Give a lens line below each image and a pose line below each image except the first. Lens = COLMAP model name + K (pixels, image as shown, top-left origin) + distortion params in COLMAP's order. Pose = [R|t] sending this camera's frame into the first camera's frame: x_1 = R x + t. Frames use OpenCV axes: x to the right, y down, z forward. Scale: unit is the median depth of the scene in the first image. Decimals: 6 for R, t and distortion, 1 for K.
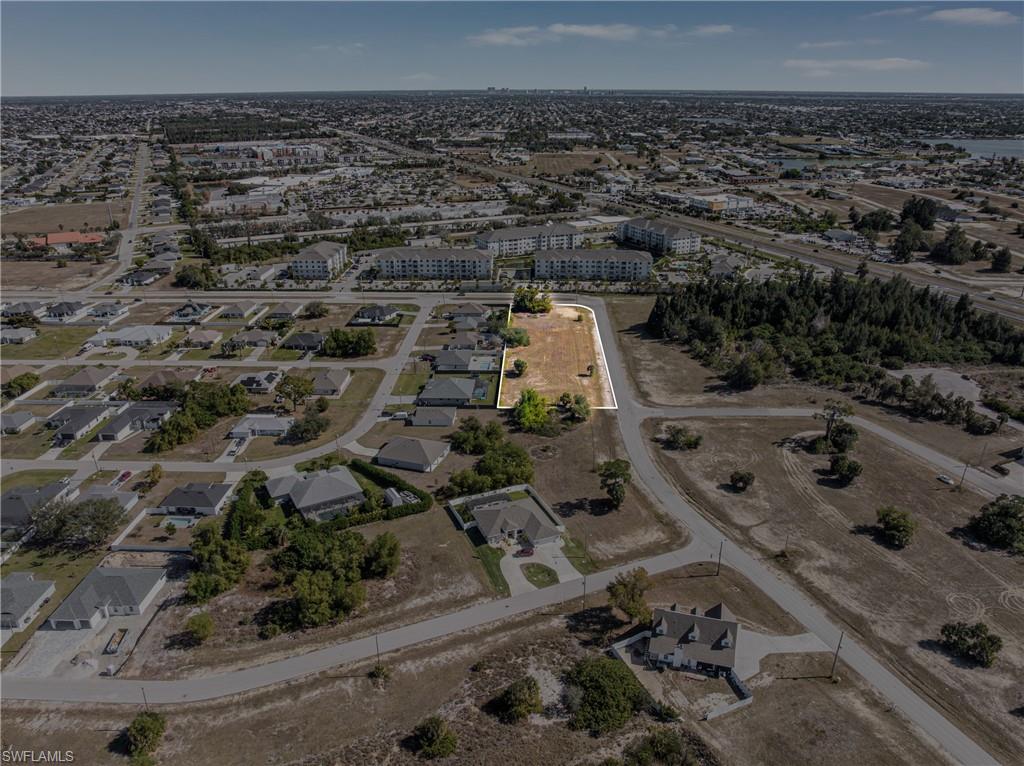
lens RADIAL K [[719.3, 0, 514.1], [0, 719.3, 385.3], [0, 0, 1]] dist [-0.041366, 0.000721]
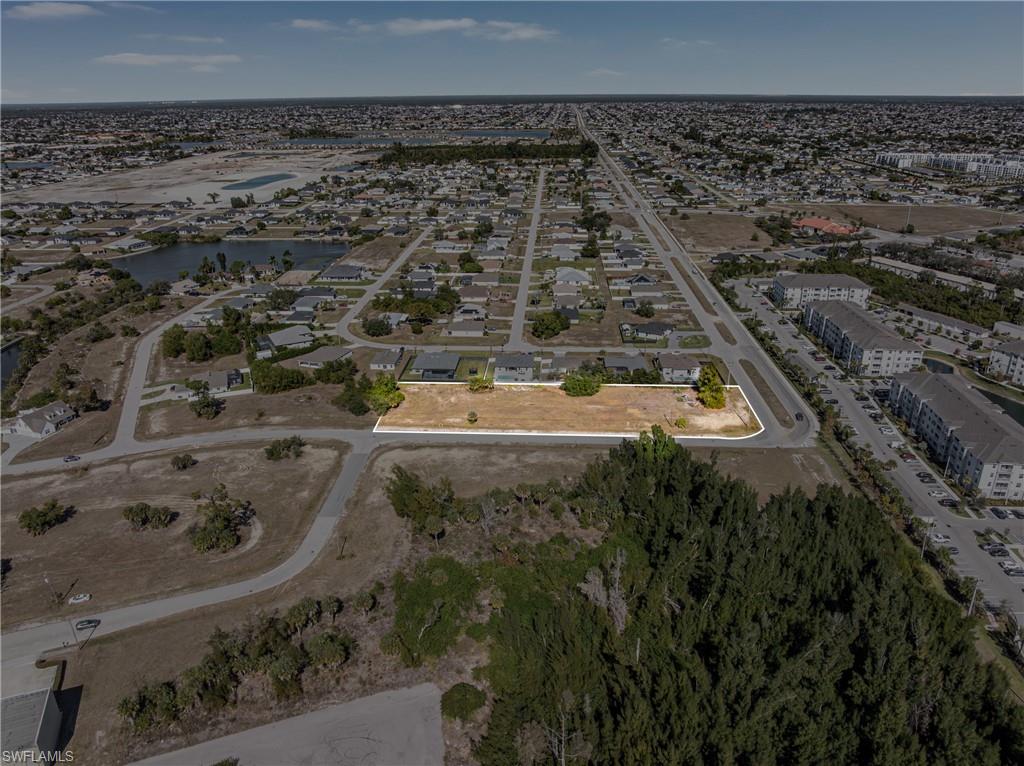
lens RADIAL K [[719.3, 0, 514.1], [0, 719.3, 385.3], [0, 0, 1]] dist [-0.041366, 0.000721]
pose [[-0.024127, 0.382605, -0.923597, 0.815534], [-0.378816, 0.851471, 0.362622, -0.354826], [0.925158, 0.358622, 0.124393, 0.836970]]
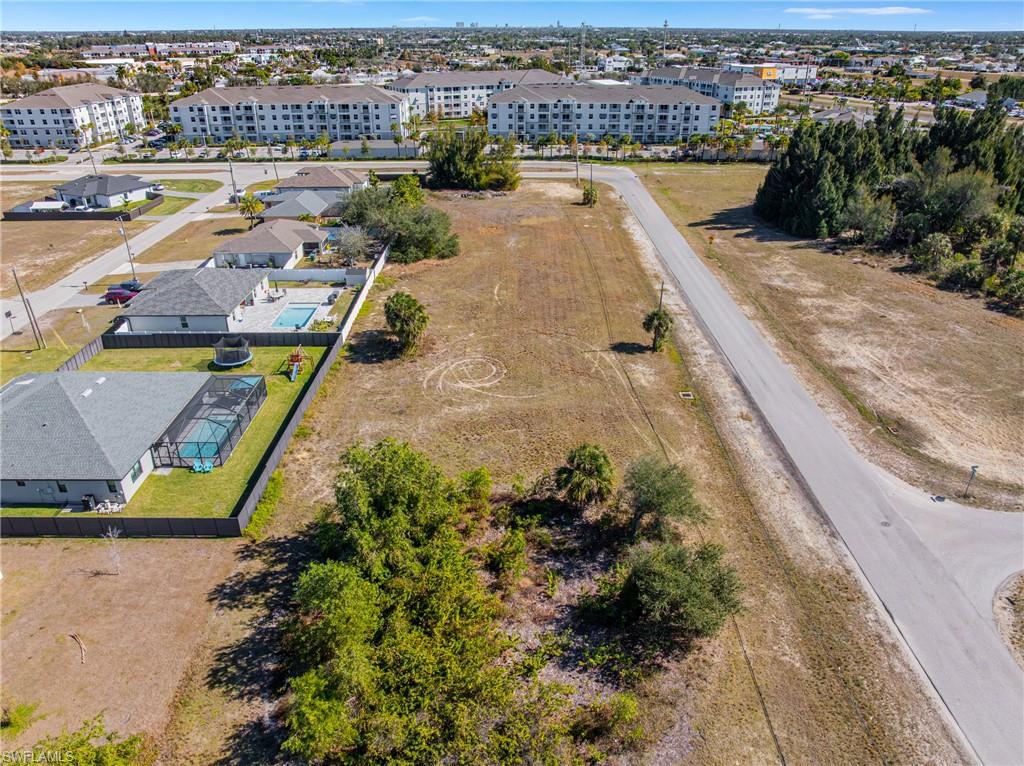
lens RADIAL K [[719.3, 0, 514.1], [0, 719.3, 385.3], [0, 0, 1]] dist [-0.041366, 0.000721]
pose [[0.999325, -0.014073, 0.033924, 0.037648], [0.011612, 0.997361, 0.071672, -0.017903], [-0.034843, -0.071229, 0.996851, 0.653720]]
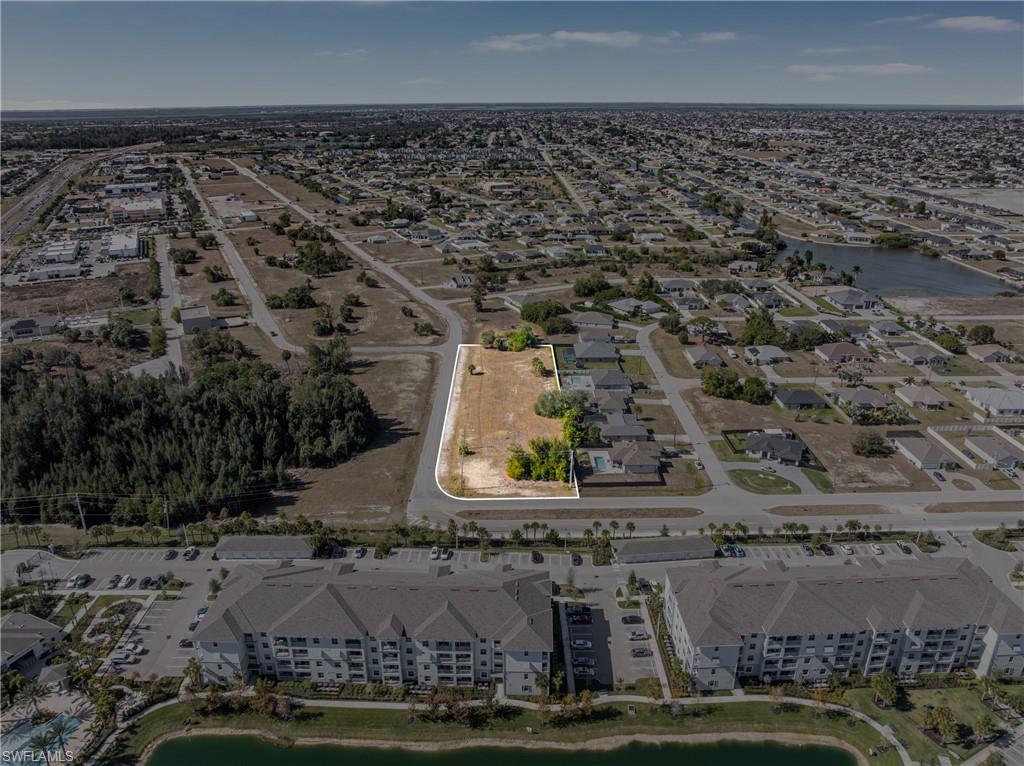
lens RADIAL K [[719.3, 0, 514.1], [0, 719.3, 385.3], [0, 0, 1]] dist [-0.041366, 0.000721]
pose [[-0.998890, 0.023411, -0.040864, 0.080120], [-0.012025, 0.712136, 0.701939, -0.673171], [0.045533, 0.701651, -0.711064, 1.600281]]
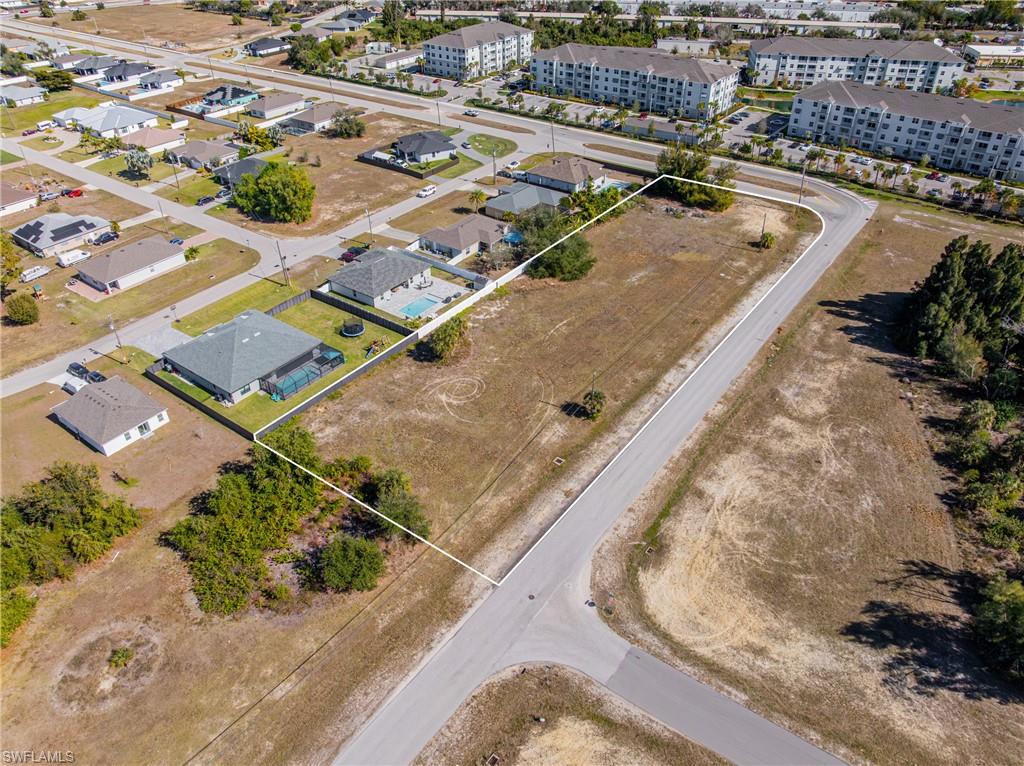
lens RADIAL K [[719.3, 0, 514.1], [0, 719.3, 385.3], [0, 0, 1]] dist [-0.041366, 0.000721]
pose [[0.825193, 0.330110, -0.458349, 0.216567], [-0.215399, 0.934038, 0.284914, -0.114489], [0.522168, -0.136381, 0.841867, 0.606075]]
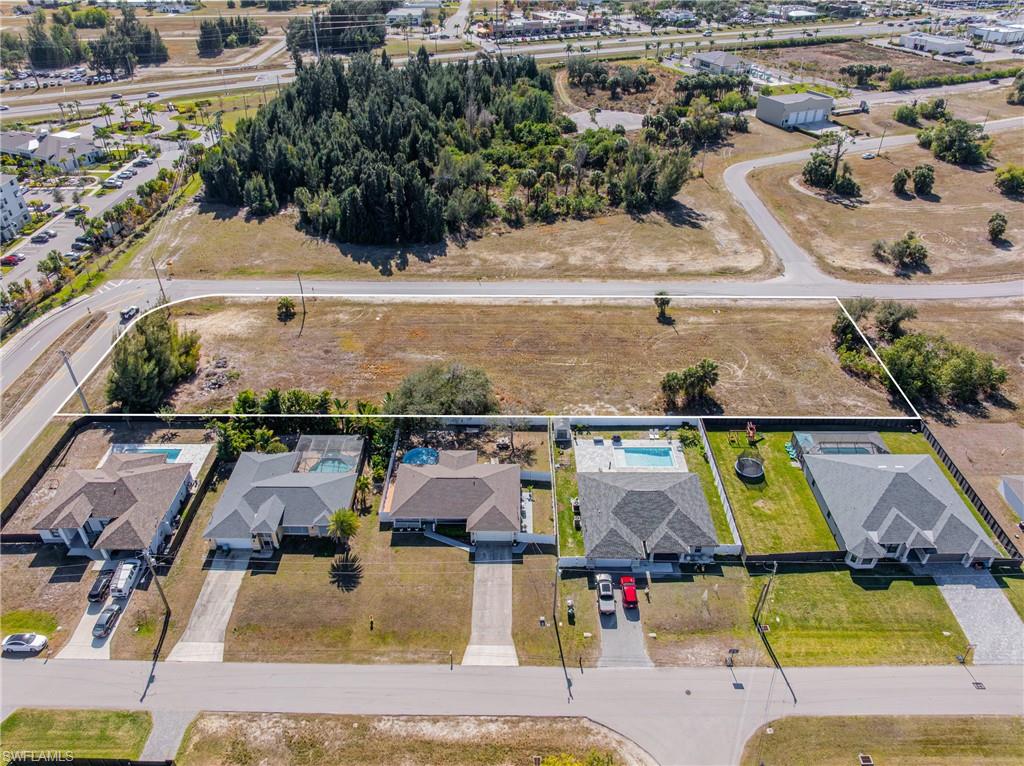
lens RADIAL K [[719.3, 0, 514.1], [0, 719.3, 385.3], [0, 0, 1]] dist [-0.041366, 0.000721]
pose [[-0.028141, -0.569995, 0.821166, -0.285883], [0.384879, 0.751979, 0.535160, -0.248516], [-0.922538, 0.331109, 0.198217, 0.919273]]
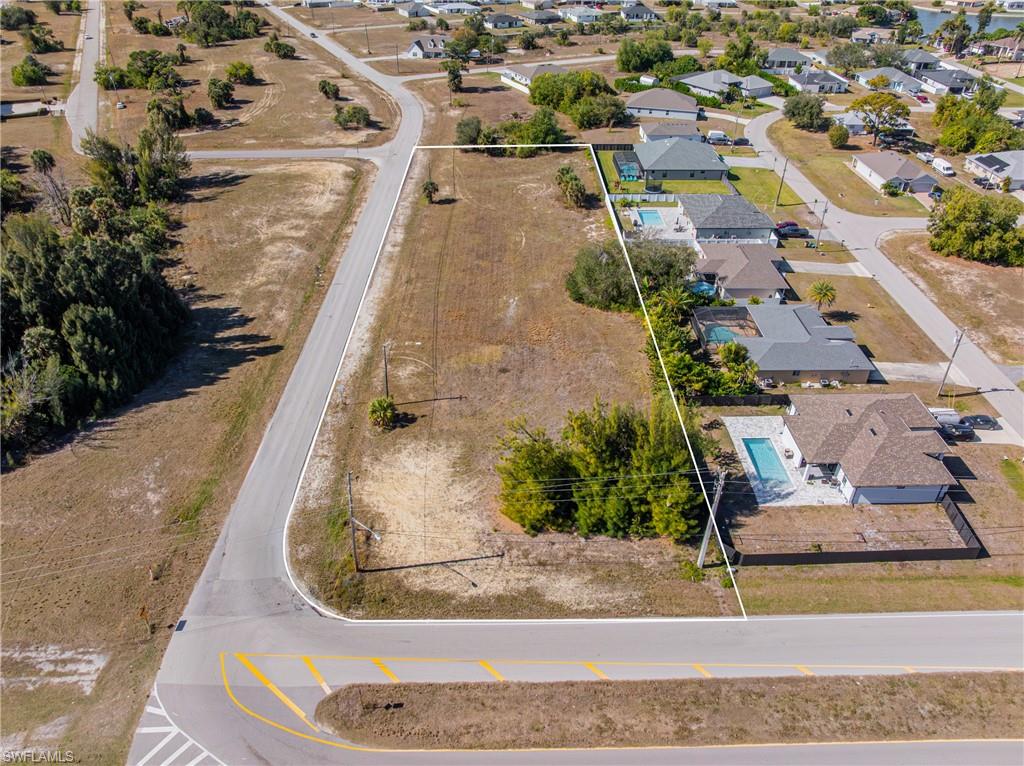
lens RADIAL K [[719.3, 0, 514.1], [0, 719.3, 385.3], [0, 0, 1]] dist [-0.041366, 0.000721]
pose [[-0.998975, 0.025836, -0.037170, 0.063916], [-0.017639, 0.534046, 0.845272, -0.339487], [0.041690, 0.845061, -0.533043, 1.254936]]
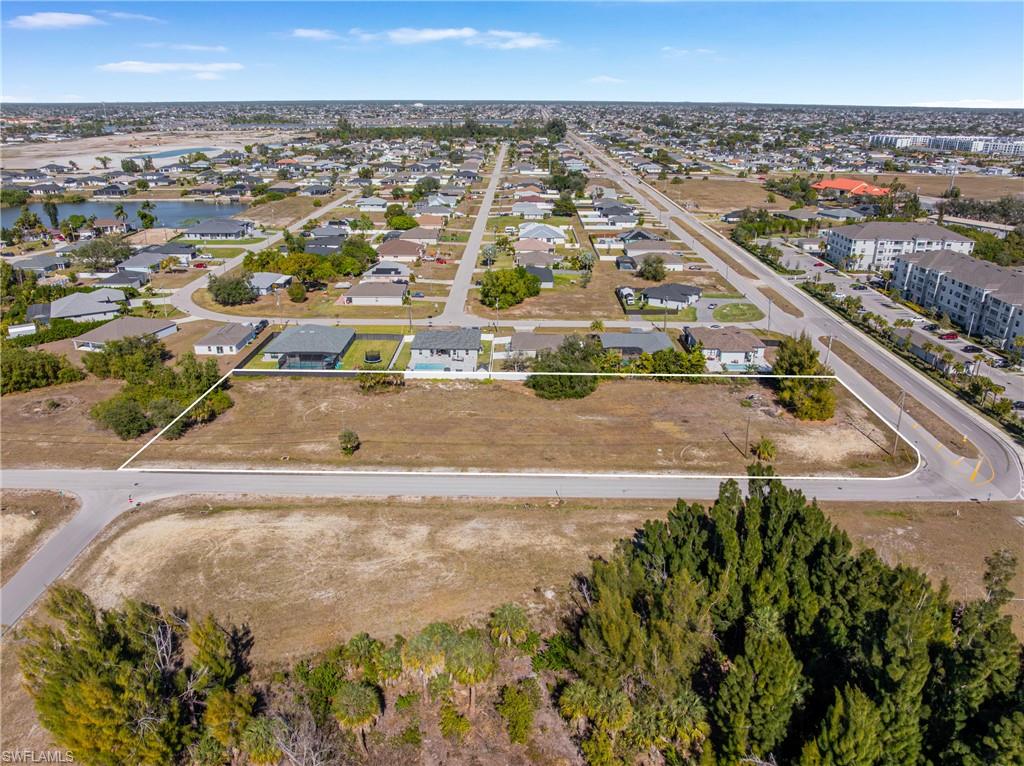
lens RADIAL K [[719.3, 0, 514.1], [0, 719.3, 385.3], [0, 0, 1]] dist [-0.041366, 0.000721]
pose [[0.022252, 0.374578, -0.926929, 0.450688], [-0.391264, 0.856468, 0.336712, -0.213283], [0.920010, 0.355181, 0.165617, 0.913080]]
